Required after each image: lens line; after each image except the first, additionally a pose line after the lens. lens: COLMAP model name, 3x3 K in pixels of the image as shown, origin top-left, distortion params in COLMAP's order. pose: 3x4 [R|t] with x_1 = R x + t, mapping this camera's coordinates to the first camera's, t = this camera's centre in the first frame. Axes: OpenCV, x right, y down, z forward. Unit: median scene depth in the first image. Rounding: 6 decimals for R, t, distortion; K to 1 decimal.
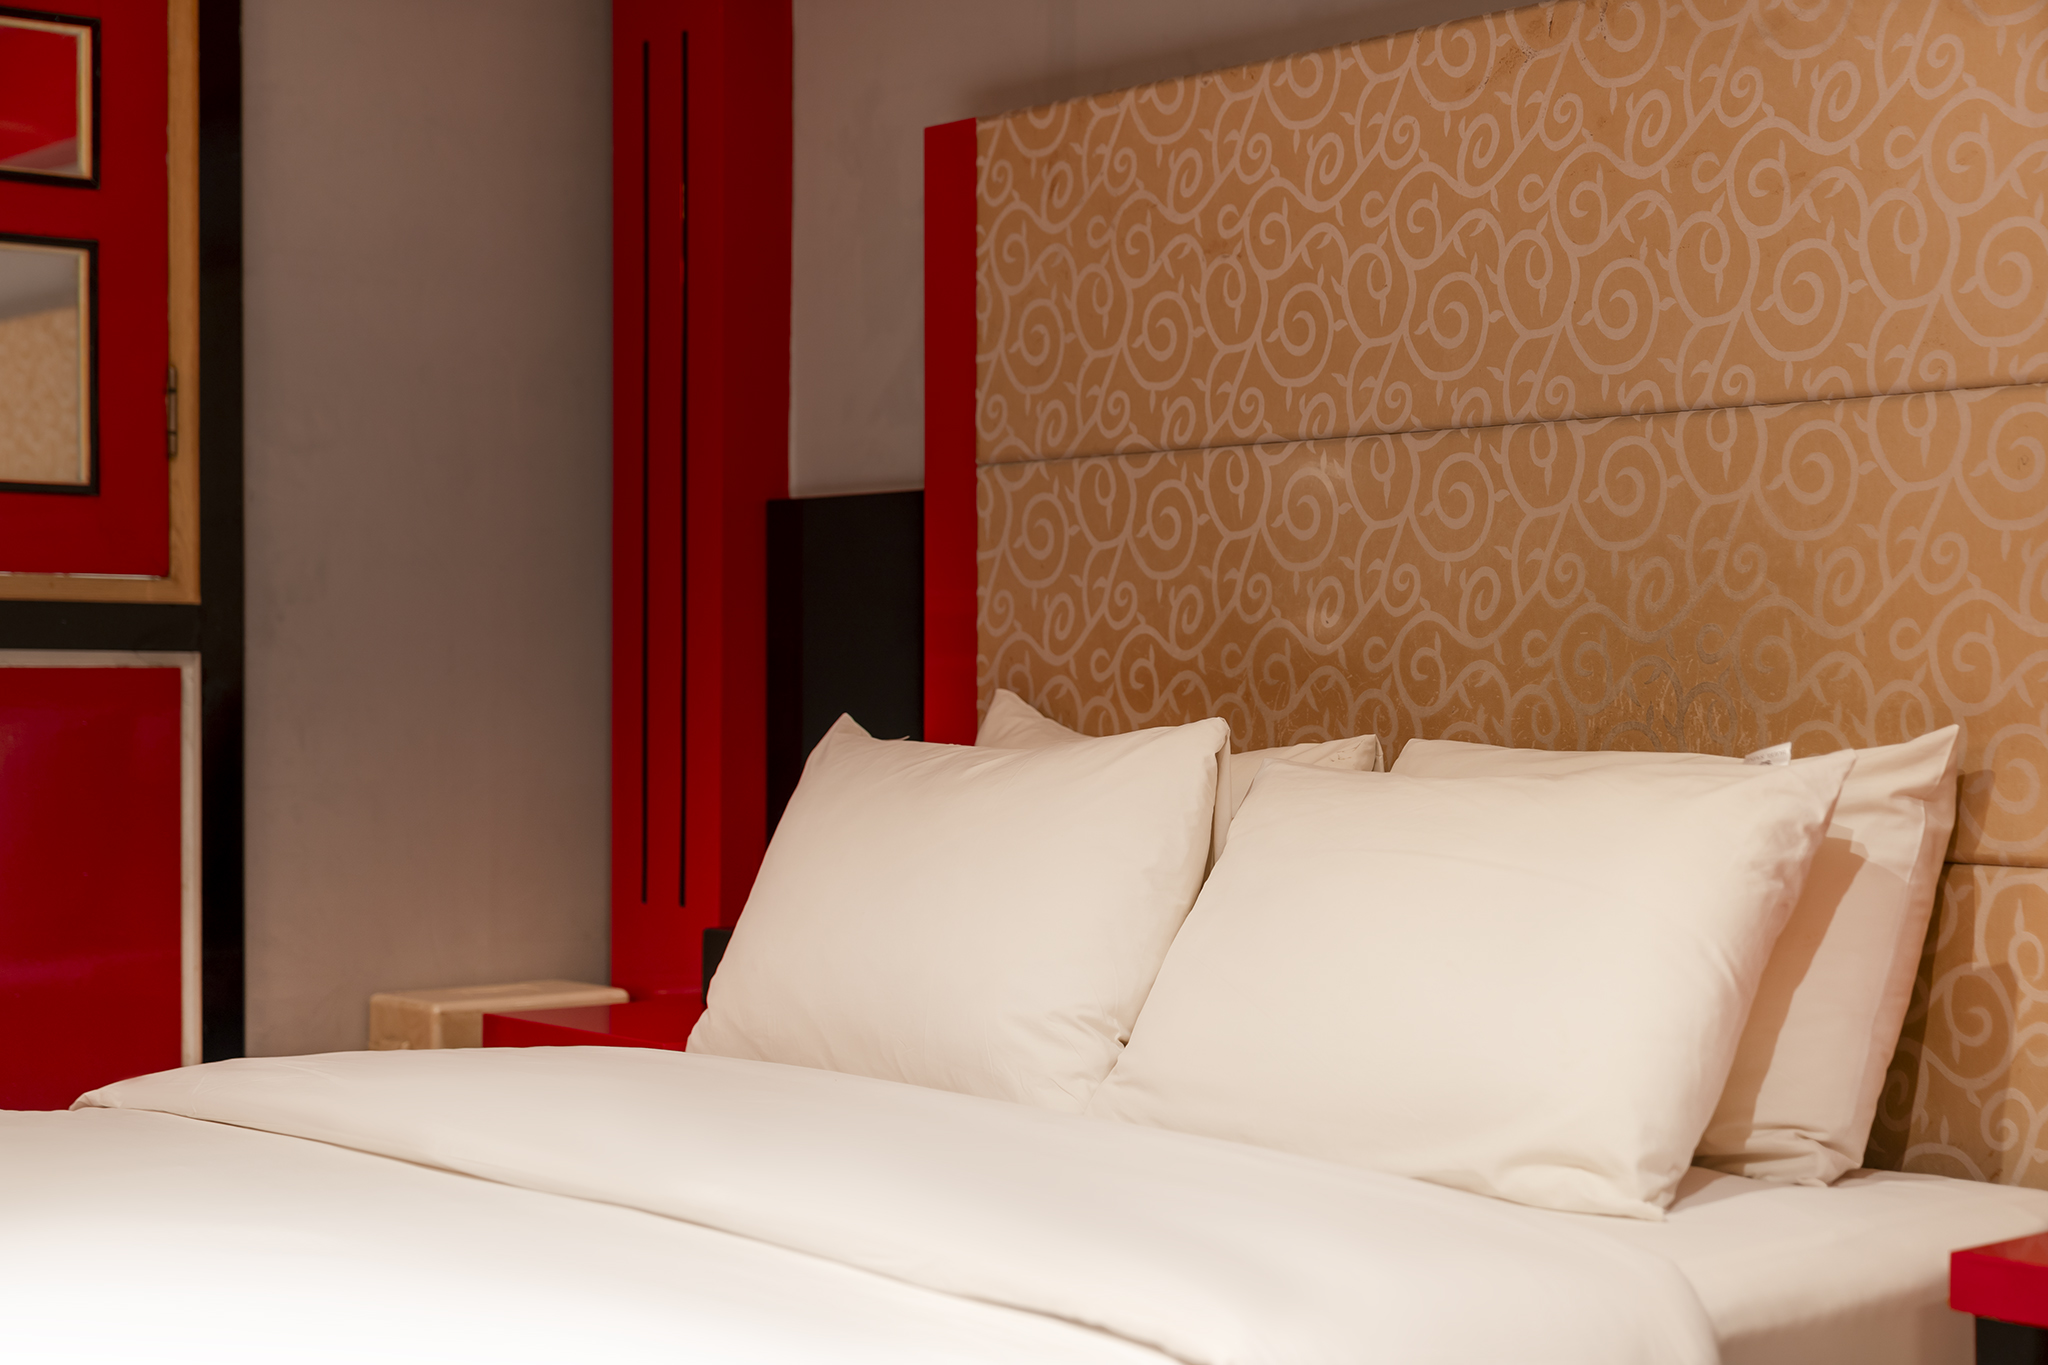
lens RADIAL K [[3352.1, 0, 1024.0], [0, 3352.1, 682.5], [0, 0, 1]] dist [0.038638, 0.078546]
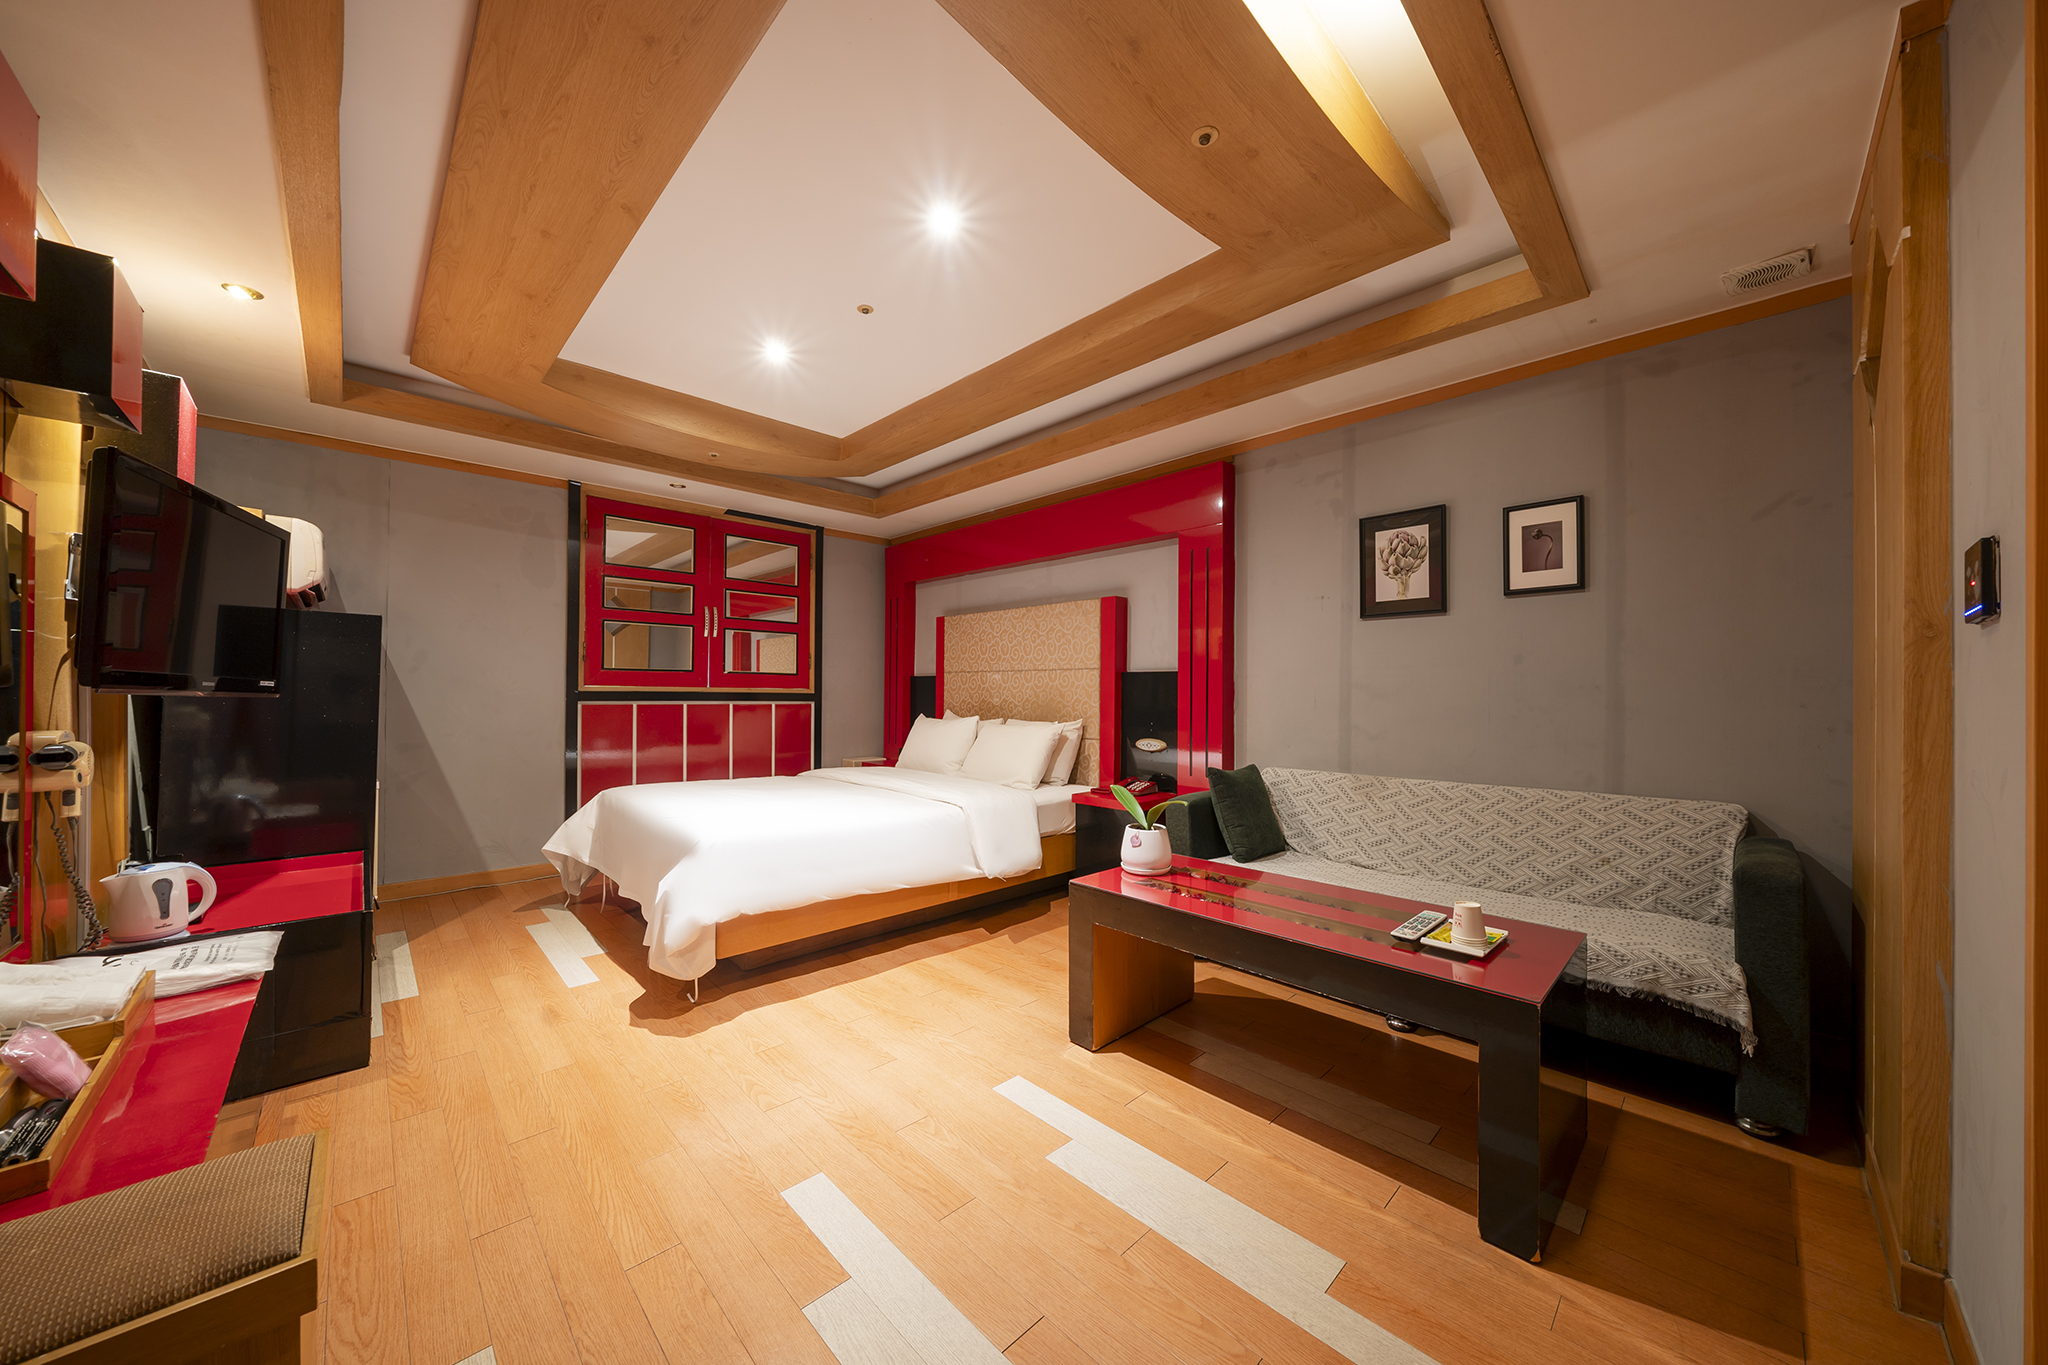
lens RADIAL K [[704.5, 0, 1035.5], [0, 704.5, 689.4], [0, 0, 1]] dist [-0.000475, 0.000052]
pose [[0.996523, 0.008046, 0.082934, 0.051070], [-0.007445, 0.999944, -0.007554, -0.028405], [-0.082991, 0.006911, 0.996526, -0.335357]]
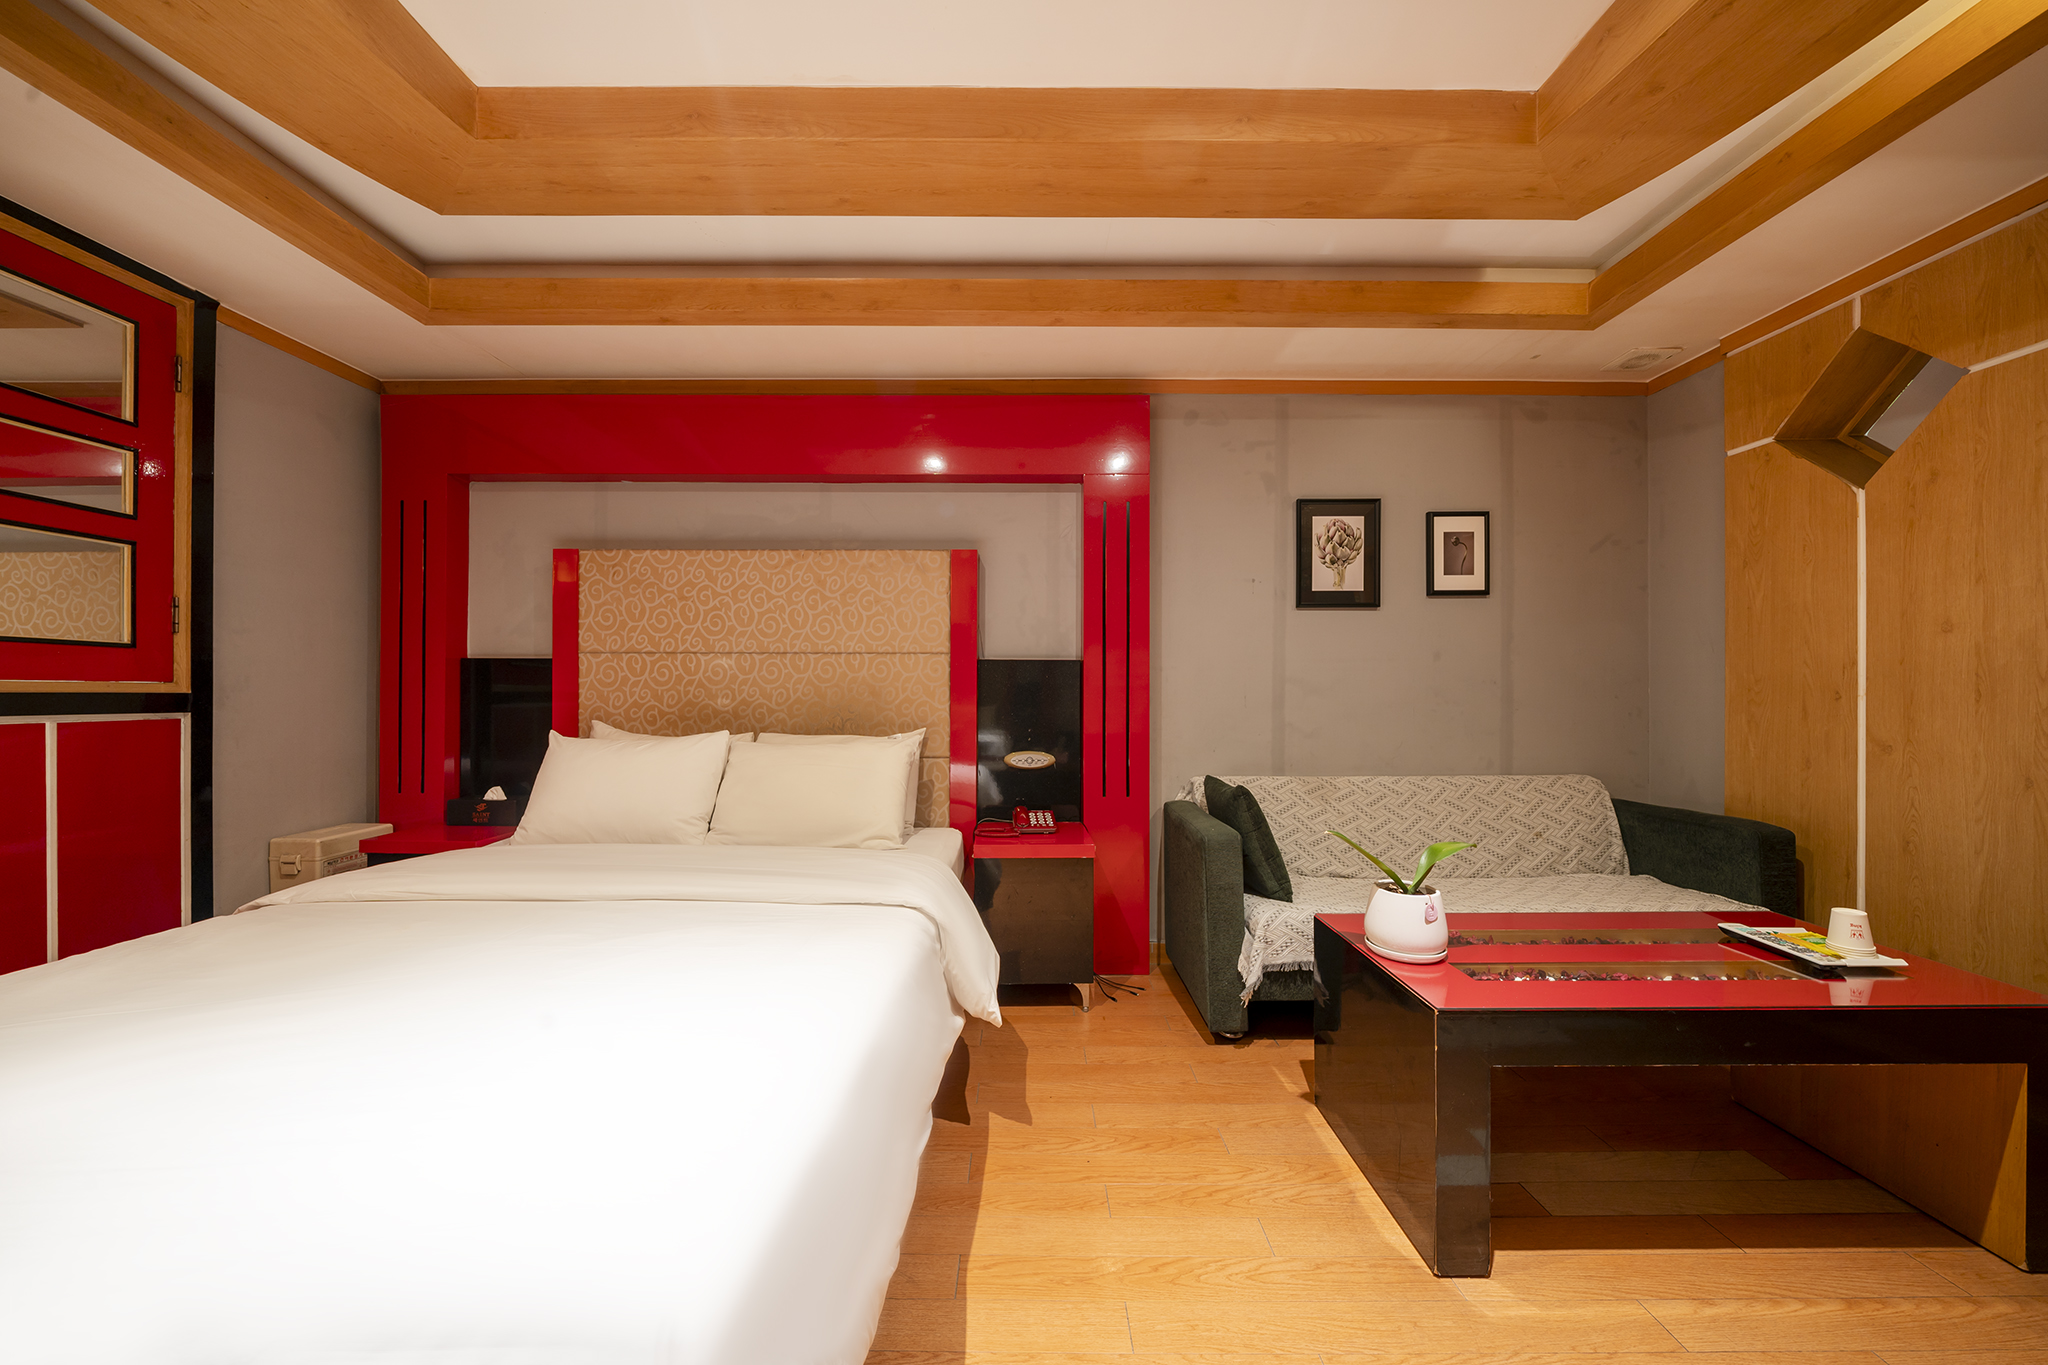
lens RADIAL K [[704.5, 0, 1035.5], [0, 704.5, 689.4], [0, 0, 1]] dist [-0.000475, 0.000052]
pose [[0.638539, 0.002971, 0.769584, -0.290813], [-0.000698, 0.999994, -0.003282, -0.029205], [-0.769589, 0.001559, 0.638537, 0.222666]]
